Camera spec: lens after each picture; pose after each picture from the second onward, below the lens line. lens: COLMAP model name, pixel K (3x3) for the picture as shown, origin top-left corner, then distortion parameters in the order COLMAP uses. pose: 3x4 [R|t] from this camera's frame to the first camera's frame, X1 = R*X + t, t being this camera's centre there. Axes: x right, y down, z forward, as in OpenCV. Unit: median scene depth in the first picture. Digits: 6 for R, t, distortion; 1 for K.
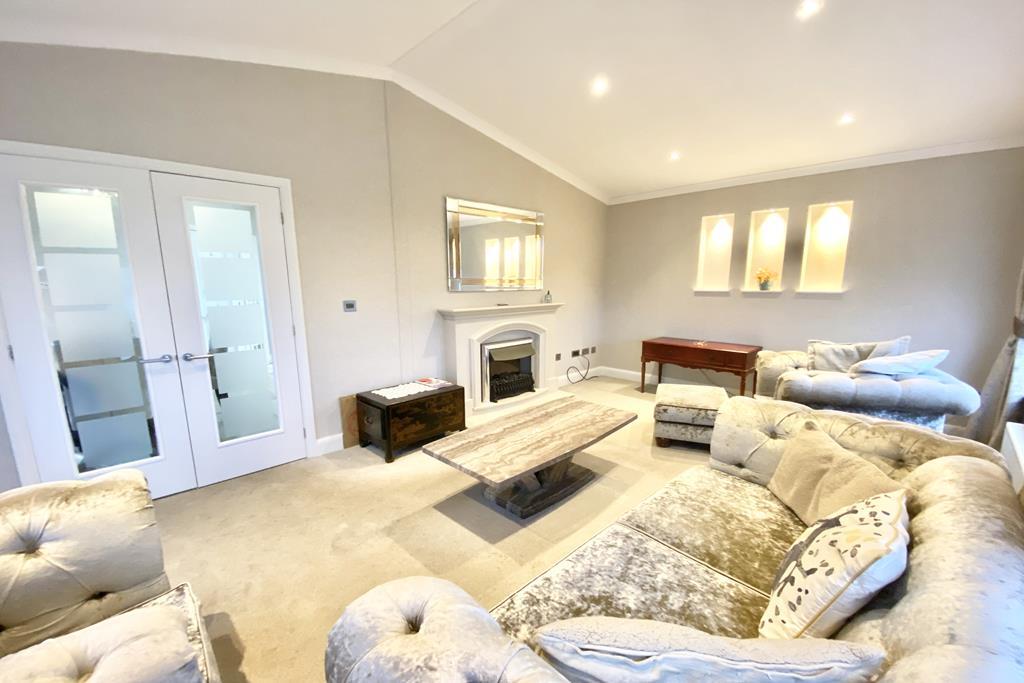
lens RADIAL K [[407.3, 0, 510.3], [0, 407.3, 353.9], [0, 0, 1]] dist [0.026136, -0.024363]
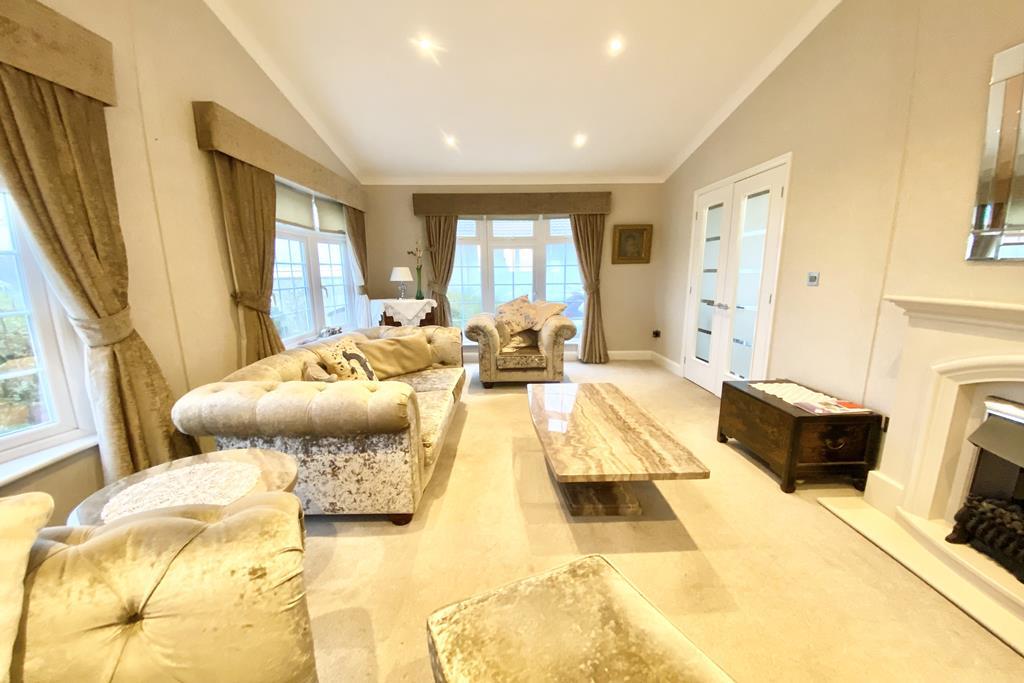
lens RADIAL K [[407.3, 0, 510.3], [0, 407.3, 353.9], [0, 0, 1]] dist [0.026136, -0.024363]
pose [[-0.673137, 0.162070, -0.721540, 0.652453], [-0.117686, 0.939779, 0.320882, -0.167800], [0.730093, 0.300912, -0.613527, 1.093484]]
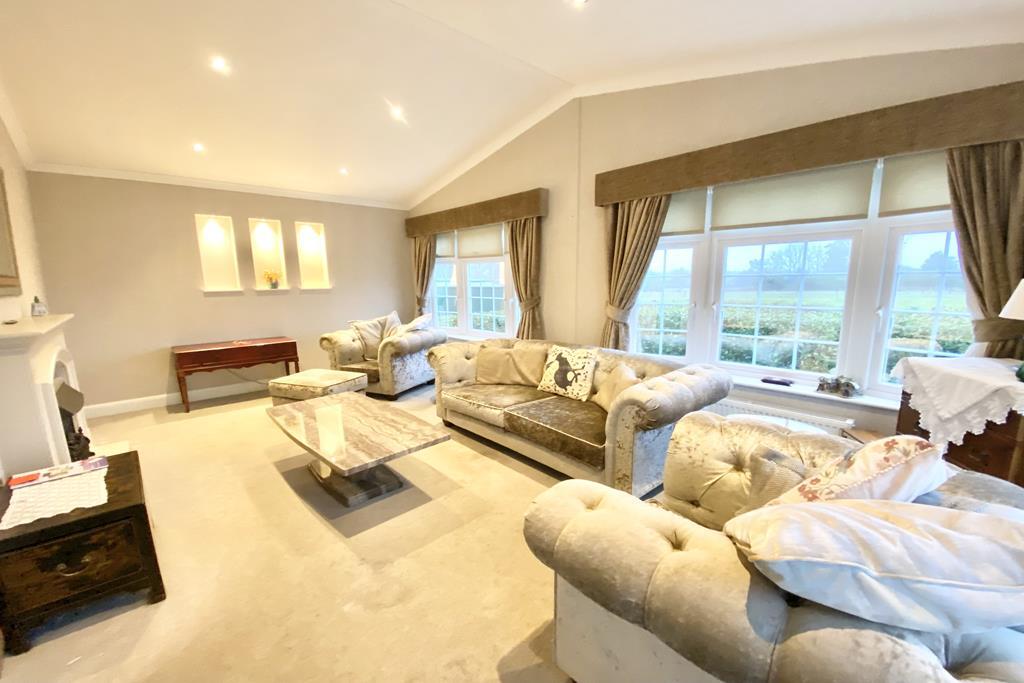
lens RADIAL K [[407.3, 0, 510.3], [0, 407.3, 353.9], [0, 0, 1]] dist [0.026136, -0.024363]
pose [[0.030418, -0.177529, 0.983645, -0.715681], [0.187568, 0.967632, 0.168839, -0.062359], [-0.981781, 0.179364, 0.062732, 0.401749]]
